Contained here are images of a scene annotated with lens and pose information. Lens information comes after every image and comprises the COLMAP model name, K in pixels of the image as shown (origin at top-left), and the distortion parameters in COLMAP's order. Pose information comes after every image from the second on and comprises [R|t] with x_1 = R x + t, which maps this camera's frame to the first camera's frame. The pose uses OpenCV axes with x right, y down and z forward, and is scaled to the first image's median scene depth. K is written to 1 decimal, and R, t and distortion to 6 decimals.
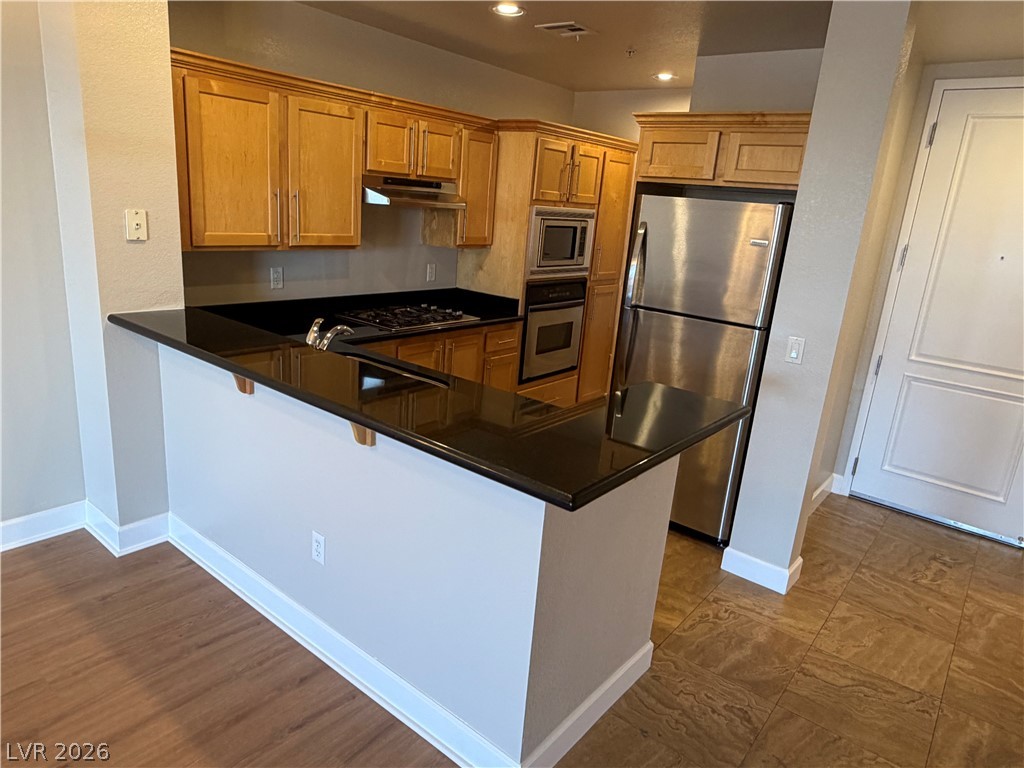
lens RADIAL K [[659.6, 0, 528.2], [0, 659.6, 391.2], [0, 0, 1]] dist [0.001373, 0.003019]
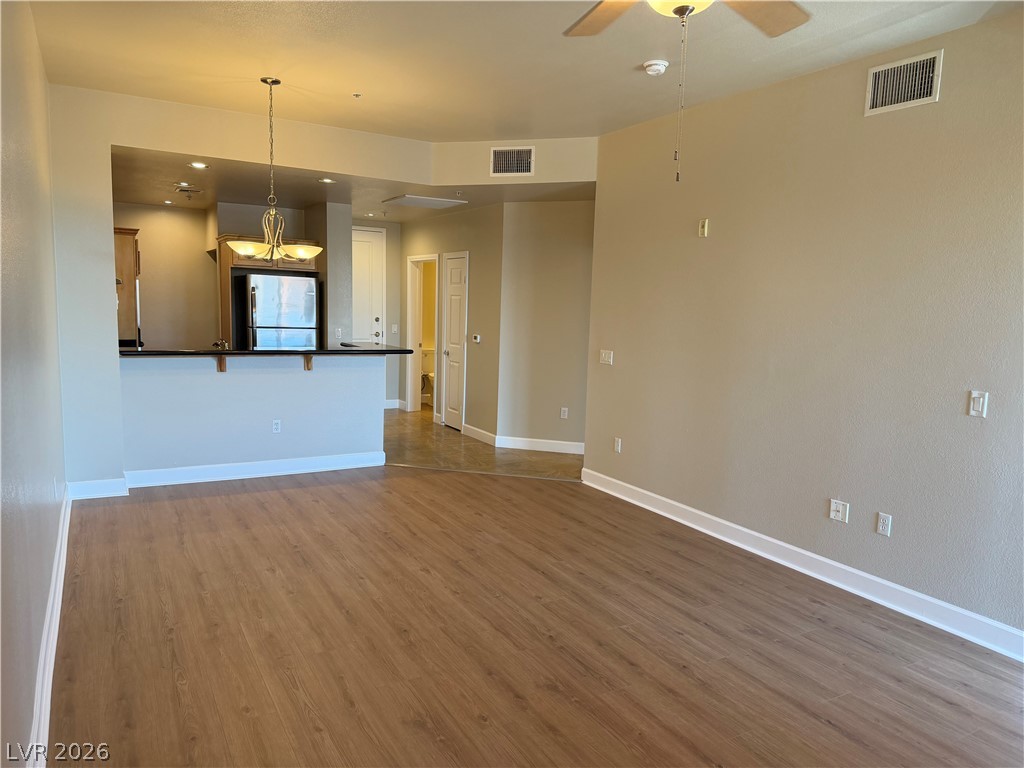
lens RADIAL K [[713.7, 0, 516.1], [0, 713.7, 387.0], [0, 0, 1]] dist [0.034901, -0.024500]
pose [[0.376005, -0.174744, 0.909992, -1.364630], [0.259707, 0.962570, 0.077531, 0.072974], [-0.889479, 0.207179, 0.407314, -0.501418]]
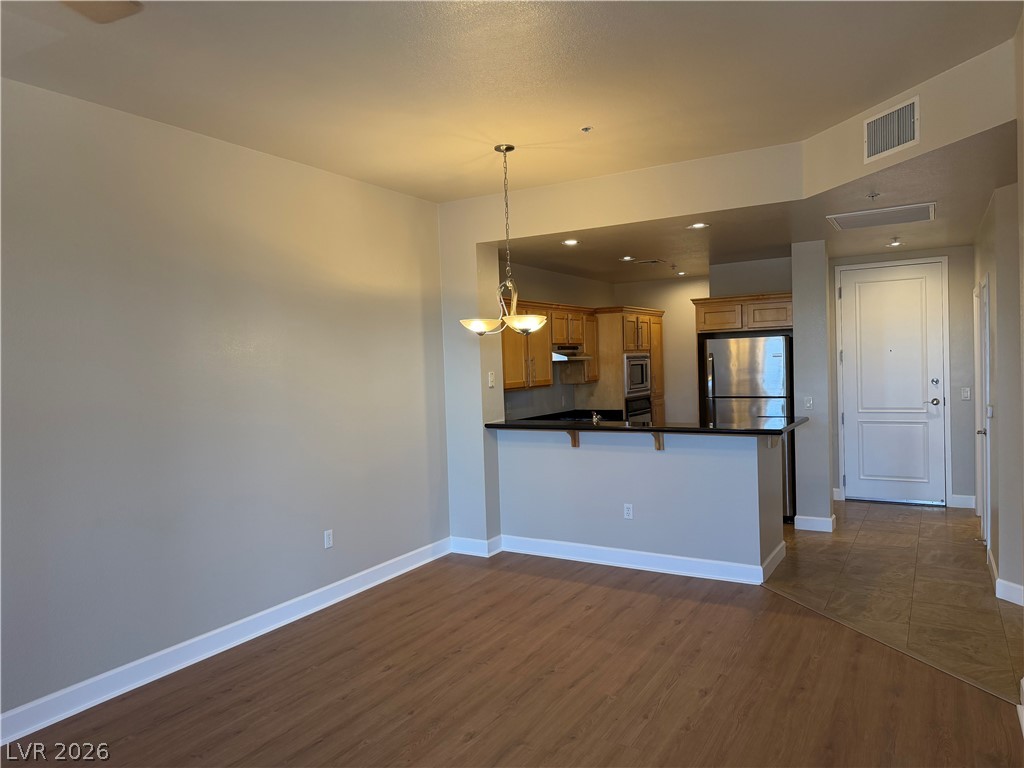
lens RADIAL K [[713.7, 0, 514.5], [0, 713.7, 388.8], [0, 0, 1]] dist [0.034901, -0.024500]
pose [[0.985117, -0.116536, 0.126346, -0.541674], [0.143457, 0.962340, -0.230915, 0.196274], [-0.094678, 0.245604, 0.964736, -0.750644]]
